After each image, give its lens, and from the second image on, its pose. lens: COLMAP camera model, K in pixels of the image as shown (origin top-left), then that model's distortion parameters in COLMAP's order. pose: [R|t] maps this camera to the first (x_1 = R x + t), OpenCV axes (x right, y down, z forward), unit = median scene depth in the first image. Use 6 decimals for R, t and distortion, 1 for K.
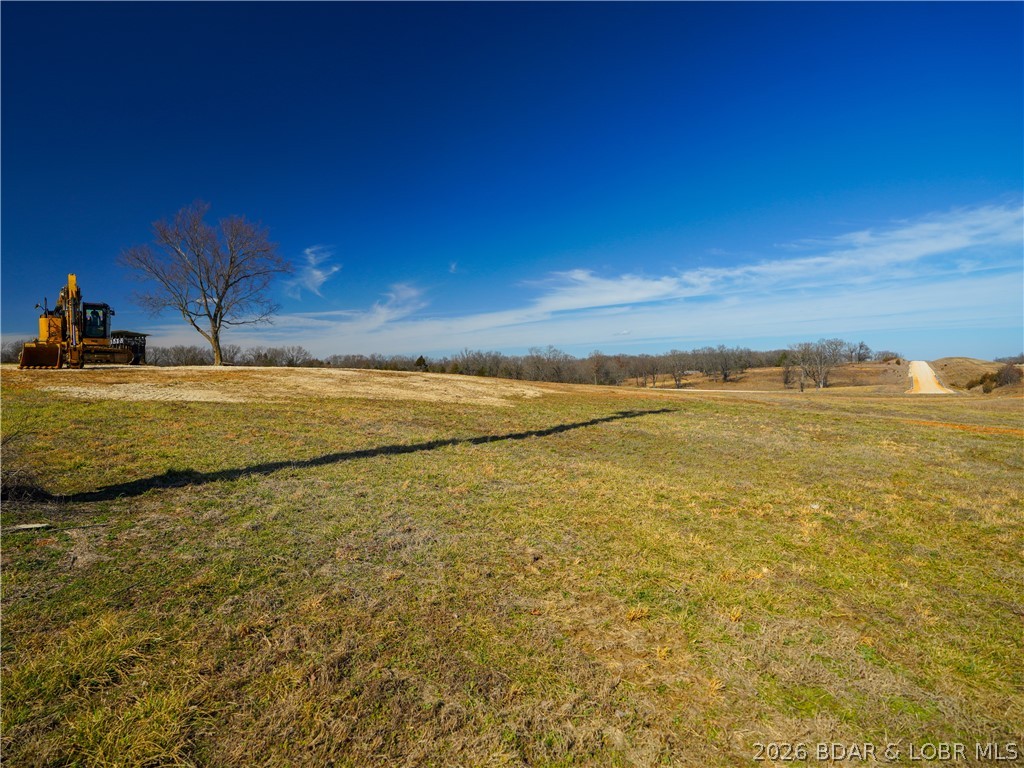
lens RADIAL K [[478.3, 0, 511.8], [0, 478.3, 385.1], [0, 0, 1]] dist [0.020517, 0.000892]
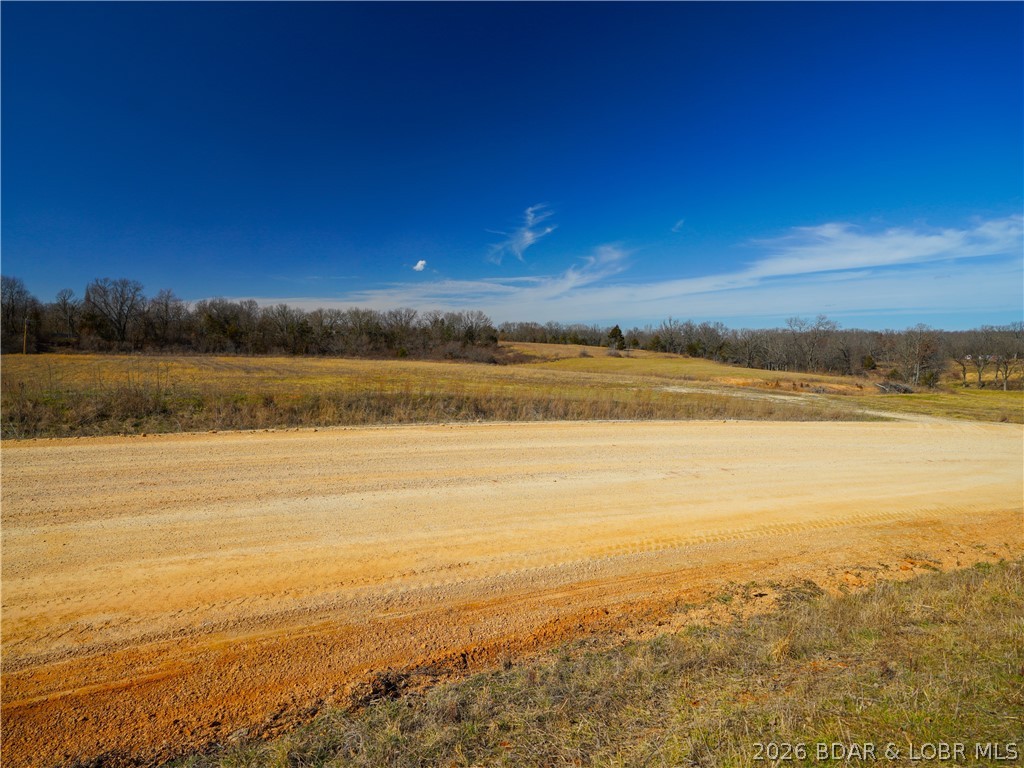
lens RADIAL K [[478.3, 0, 512.7], [0, 478.3, 386.4], [0, 0, 1]] dist [0.020517, 0.000892]
pose [[0.968511, 0.057430, -0.242259, -0.158166], [-0.041324, 0.996616, 0.071049, -0.000334], [0.245519, -0.058800, 0.967607, 0.047187]]
